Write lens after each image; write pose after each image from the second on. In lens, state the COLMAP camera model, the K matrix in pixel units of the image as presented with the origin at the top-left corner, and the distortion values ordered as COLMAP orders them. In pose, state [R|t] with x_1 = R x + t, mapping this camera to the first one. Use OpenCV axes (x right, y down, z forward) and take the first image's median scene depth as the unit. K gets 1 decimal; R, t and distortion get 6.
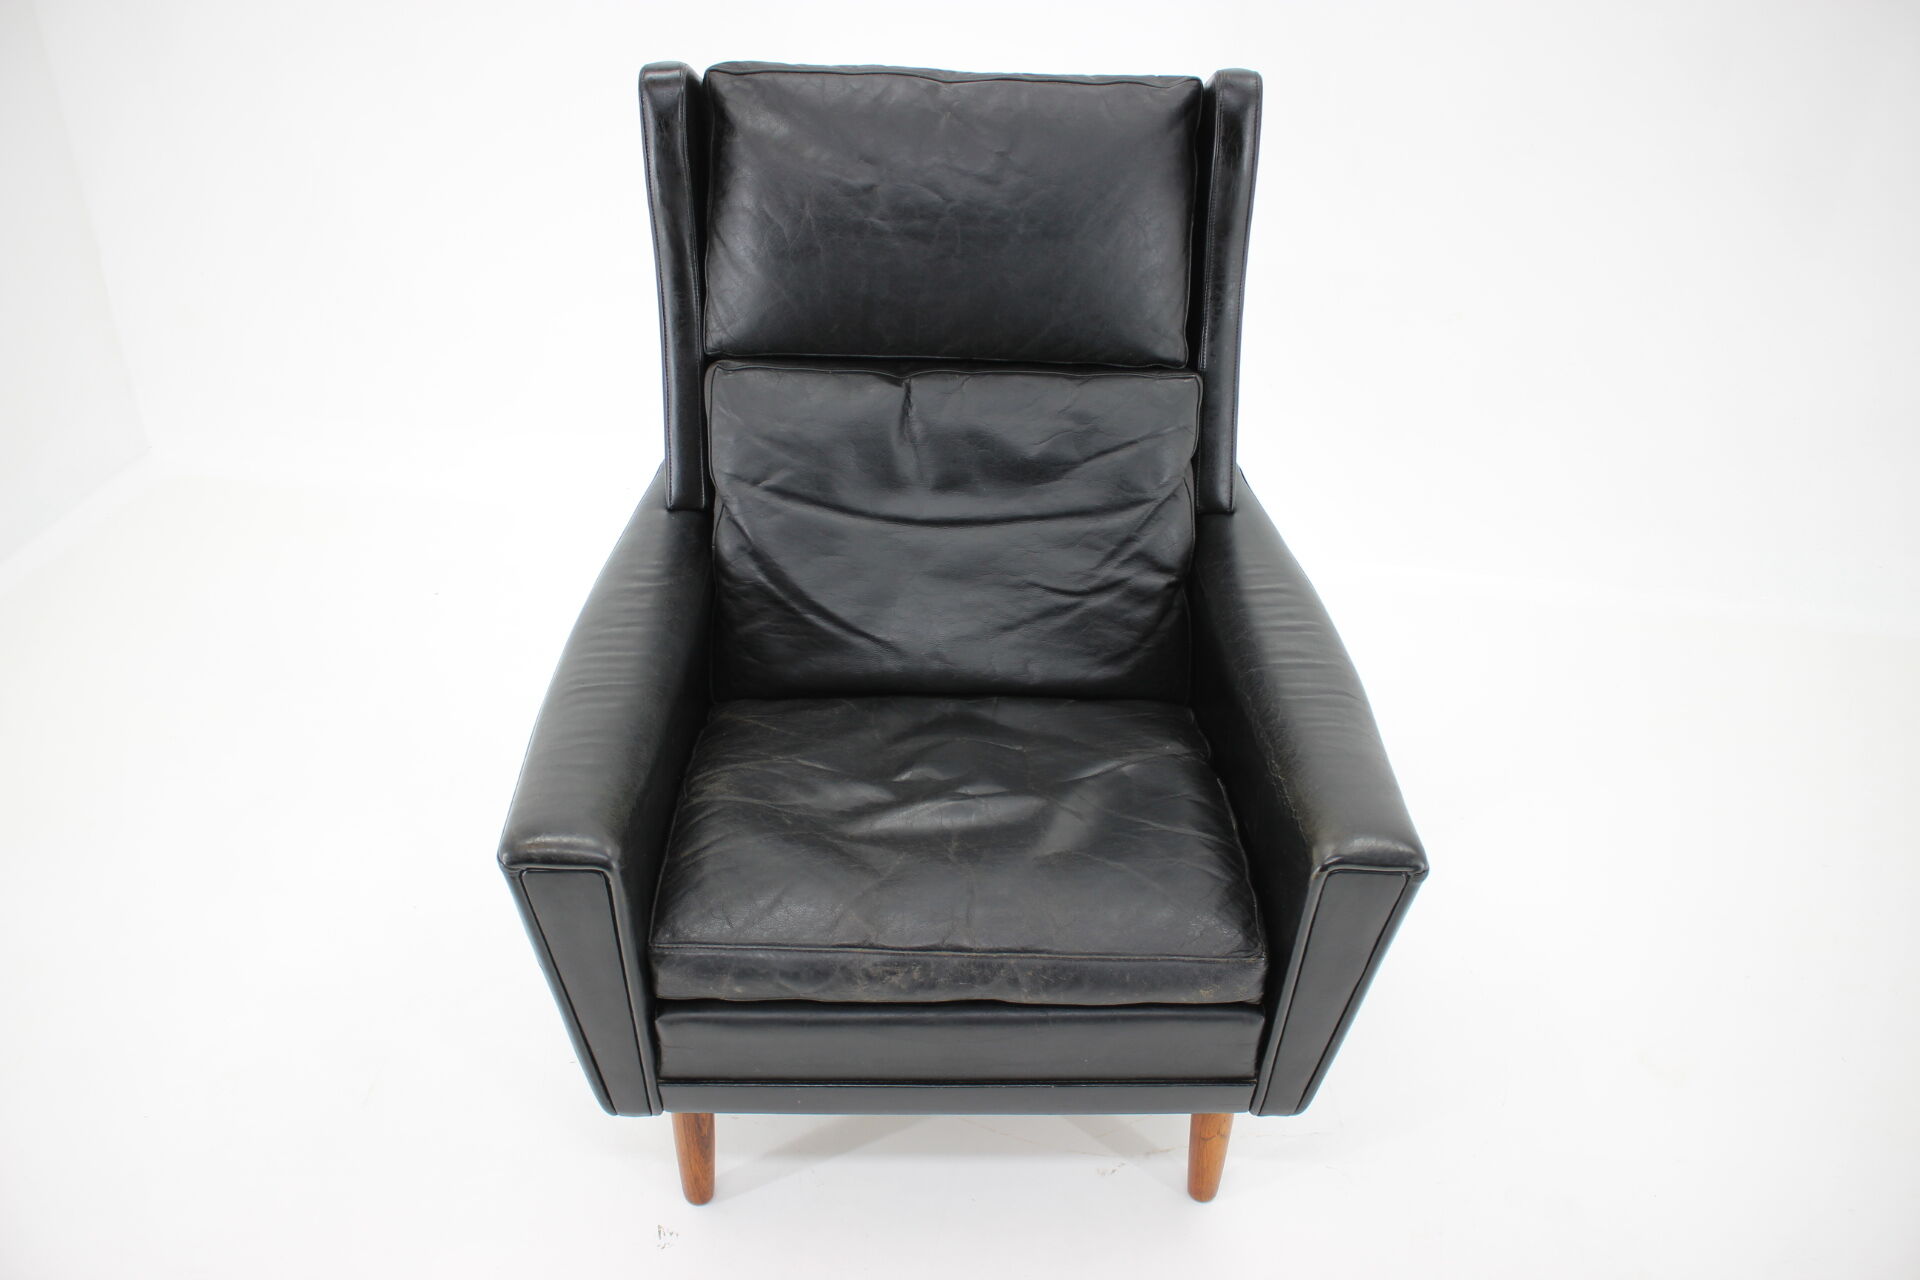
lens RADIAL K [[1601.7, 0, 888.7], [0, 1601.7, 575.2], [0, 0, 1]] dist [-0.081367, 0.015870]
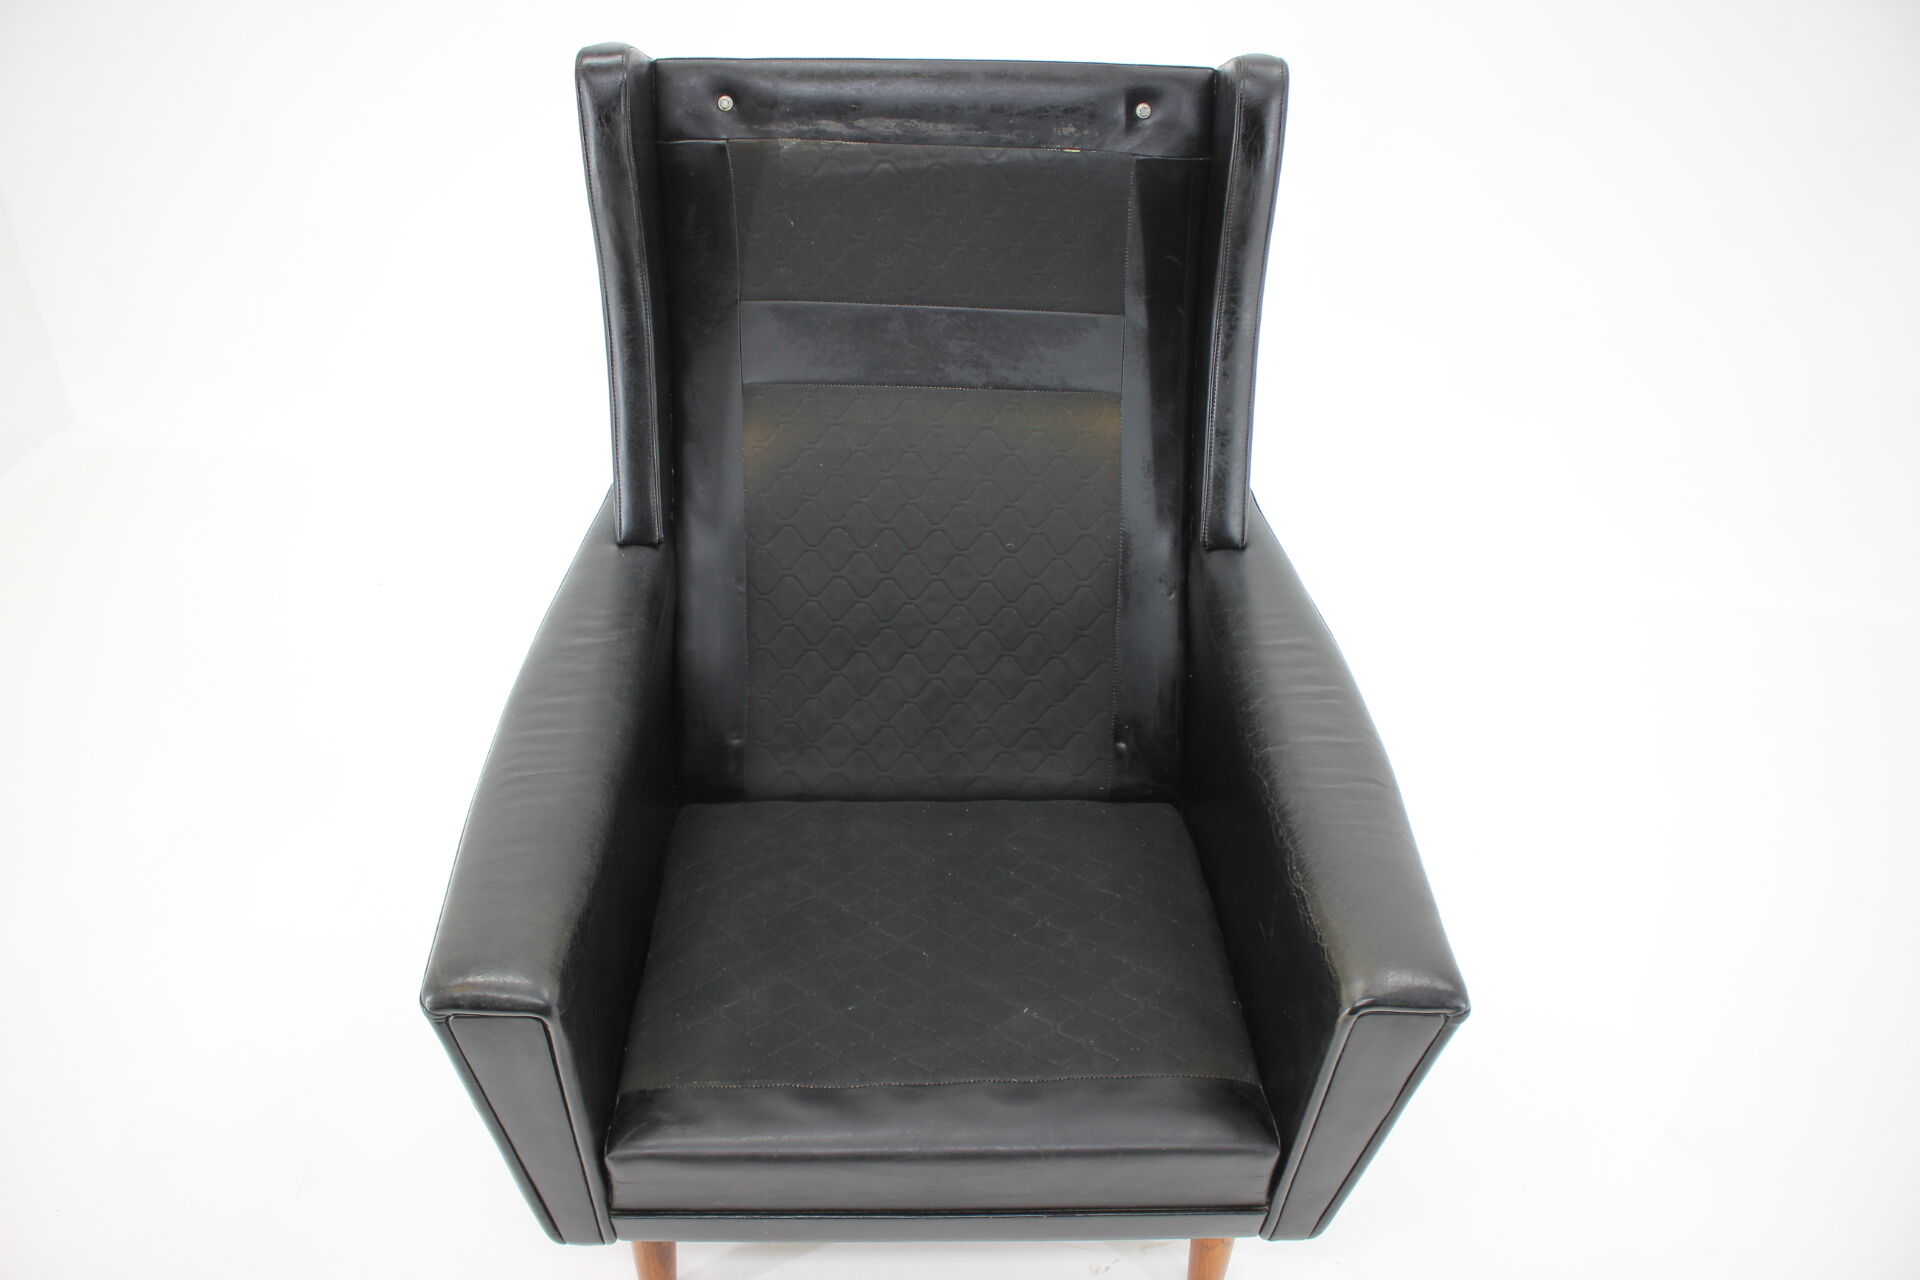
lens RADIAL K [[1601.7, 0, 888.7], [0, 1601.7, 575.2], [0, 0, 1]] dist [-0.081367, 0.015870]
pose [[0.999897, -0.002211, 0.014180, 0.001795], [0.001181, 0.997388, 0.072223, -0.105165], [-0.014302, -0.072199, 0.997288, 0.119591]]
